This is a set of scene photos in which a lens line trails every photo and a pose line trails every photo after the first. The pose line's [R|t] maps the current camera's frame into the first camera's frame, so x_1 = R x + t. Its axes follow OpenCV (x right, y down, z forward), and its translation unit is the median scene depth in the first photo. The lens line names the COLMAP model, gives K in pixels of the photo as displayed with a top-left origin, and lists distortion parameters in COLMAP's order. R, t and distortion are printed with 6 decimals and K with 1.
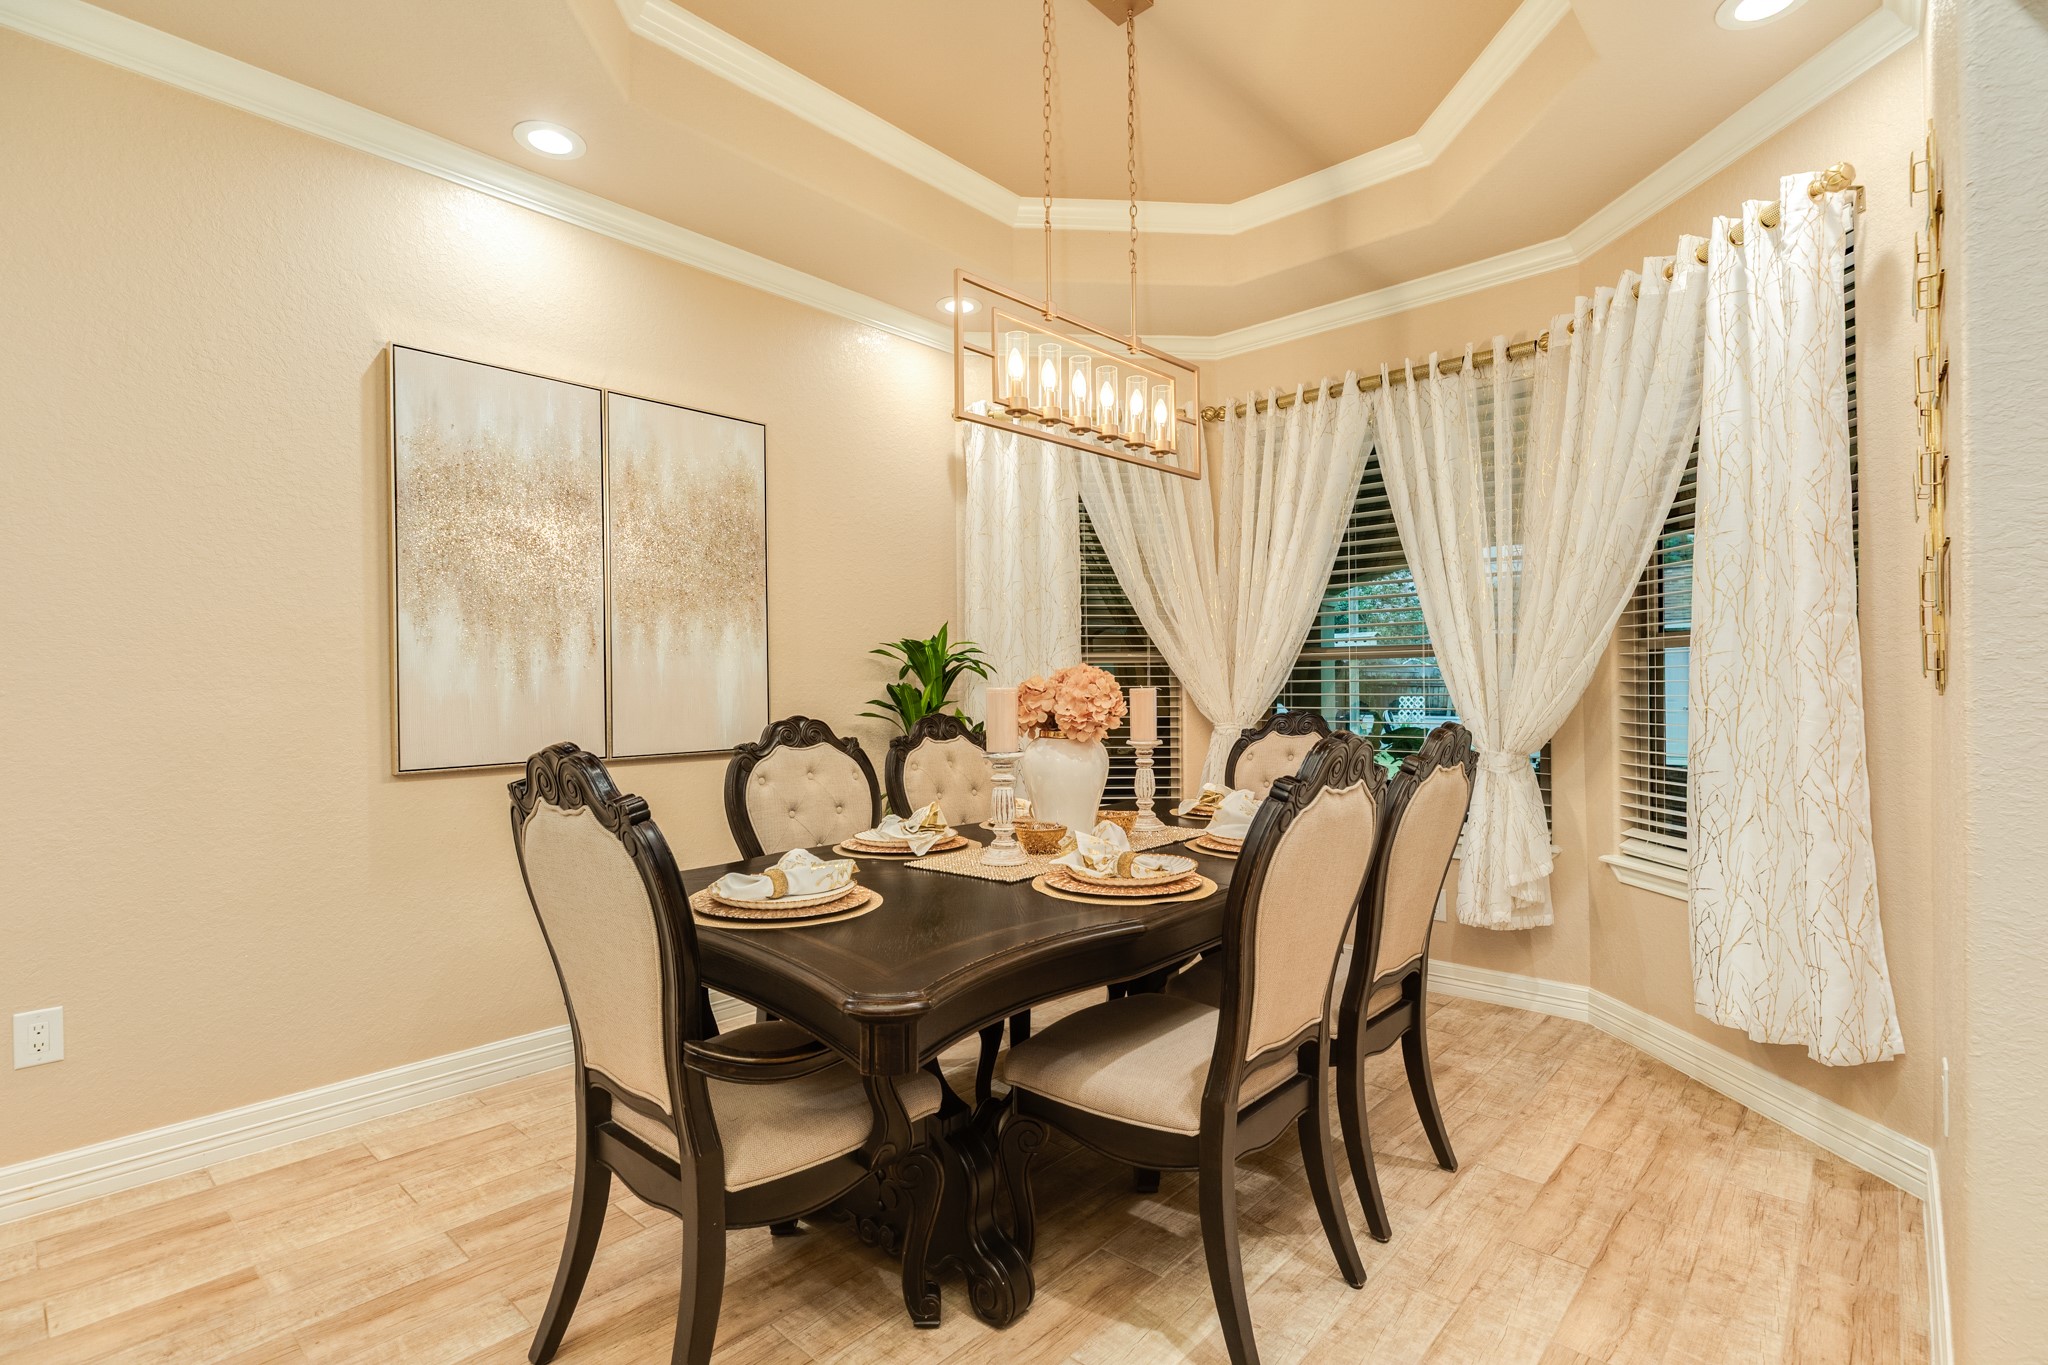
lens RADIAL K [[974.6, 0, 1019.1], [0, 974.6, 691.0], [0, 0, 1]] dist [-0.000941, -0.000353]
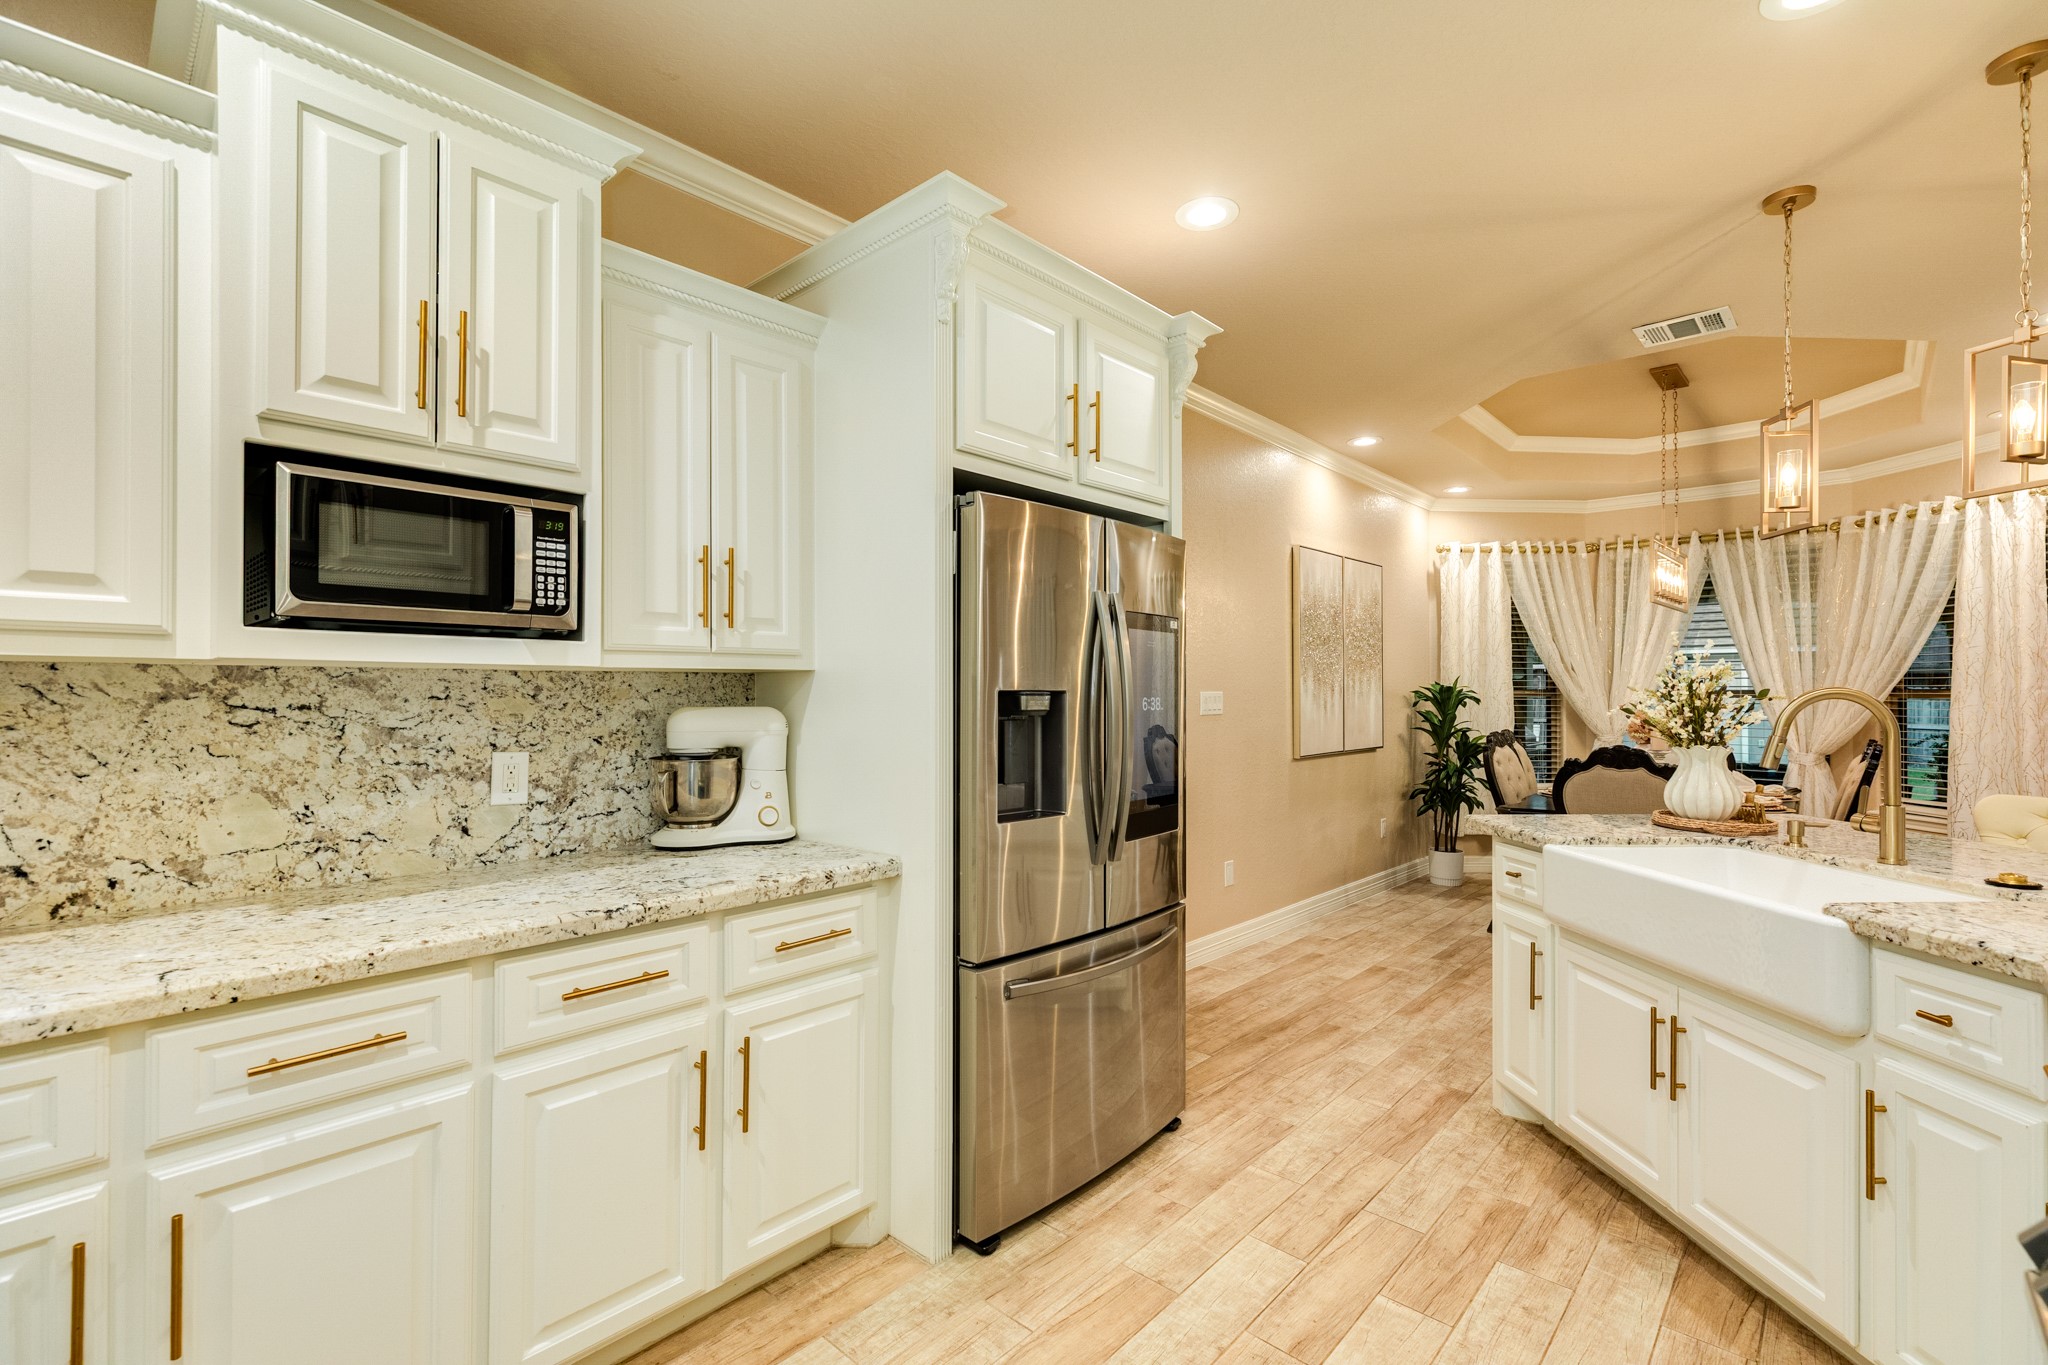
lens RADIAL K [[912.6, 0, 1024.4], [0, 912.6, 687.6], [0, 0, 1]] dist [0.003403, -0.000095]
pose [[0.999848, 0.008760, -0.015056, -1.221175], [-0.008817, 0.999954, -0.003725, -0.051674], [0.015022, 0.003857, 0.999880, -0.936987]]
